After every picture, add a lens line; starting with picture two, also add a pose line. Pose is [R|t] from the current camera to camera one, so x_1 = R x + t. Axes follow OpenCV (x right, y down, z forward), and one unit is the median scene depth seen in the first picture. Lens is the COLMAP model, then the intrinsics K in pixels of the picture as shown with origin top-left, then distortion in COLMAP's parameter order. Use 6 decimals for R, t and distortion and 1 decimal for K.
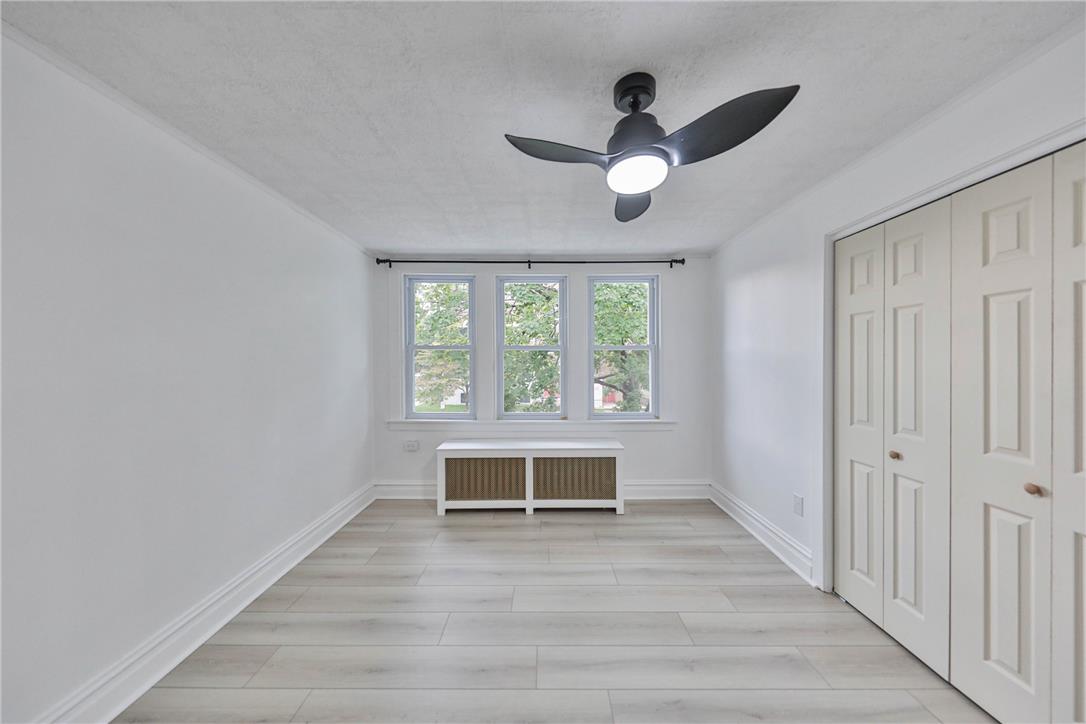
lens RADIAL K [[343.6, 0, 540.9], [0, 343.6, 354.5], [0, 0, 1]] dist [-0.013256, -0.003804]
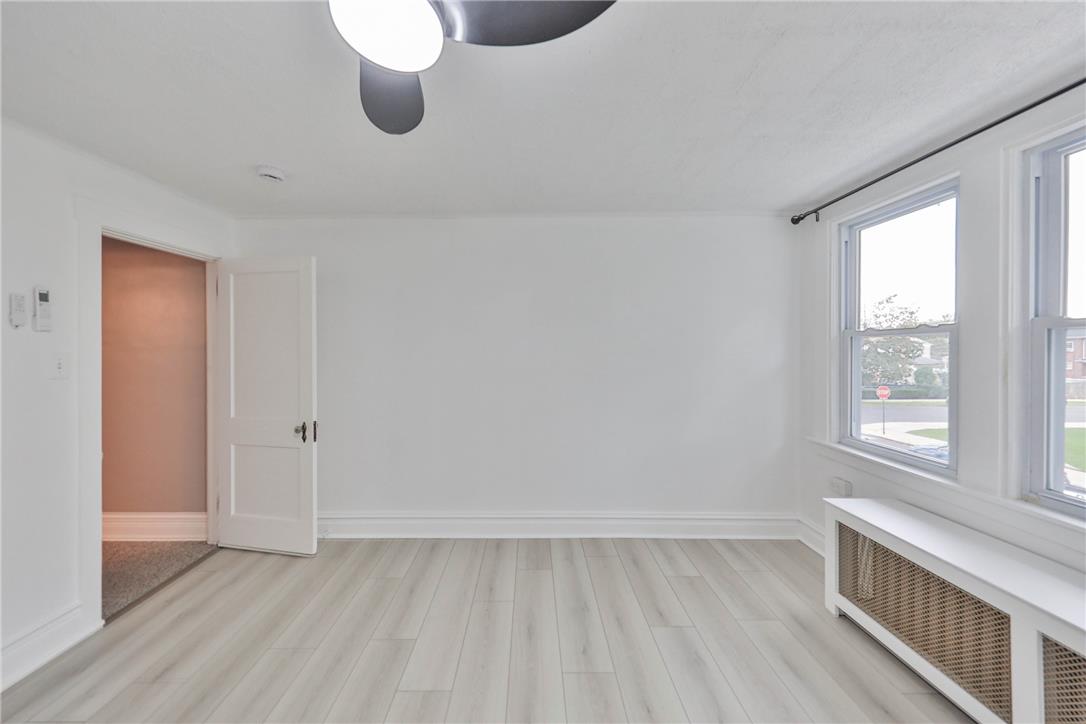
lens RADIAL K [[363.2, 0, 545.9], [0, 363.2, 354.0], [0, 0, 1]] dist [0.018717, -0.007047]
pose [[0.020485, 0.005091, -0.999777, 0.453463], [0.017773, 0.999827, 0.005456, 0.004600], [0.999632, -0.017881, 0.020390, 0.653107]]
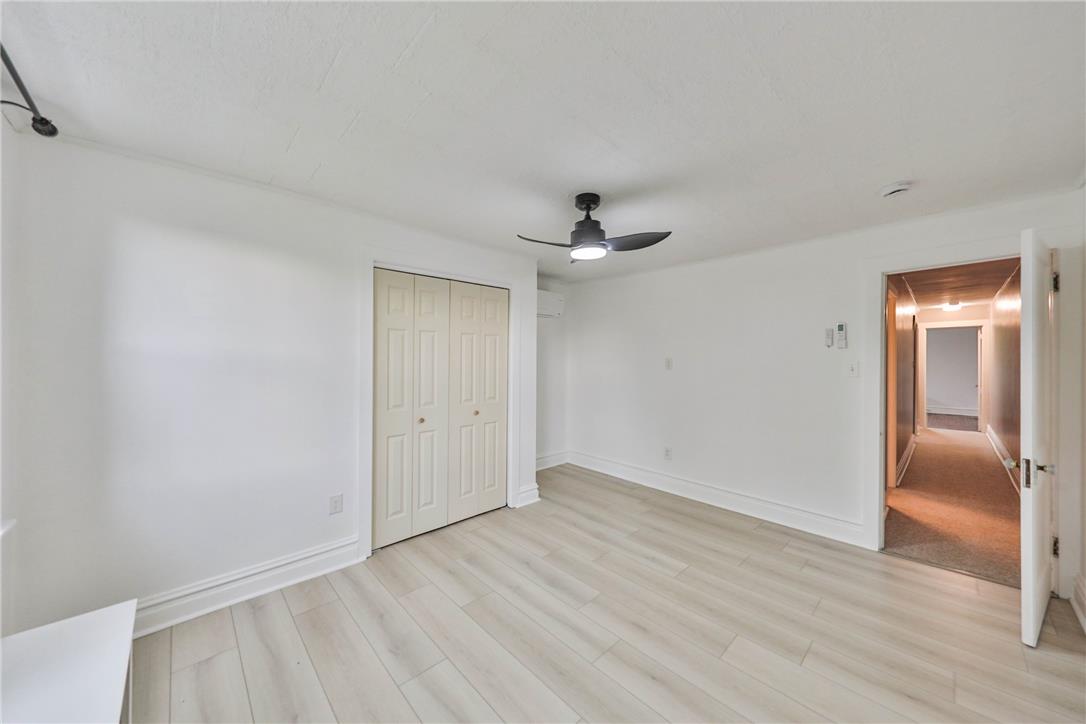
lens RADIAL K [[370.1, 0, 549.8], [0, 370.1, 356.6], [0, 0, 1]] dist [0.016419, -0.005159]
pose [[-0.695760, 0.006905, 0.718242, -0.466655], [-0.011295, 0.999725, -0.020553, 0.013166], [-0.718186, -0.022413, -0.695490, 1.241567]]
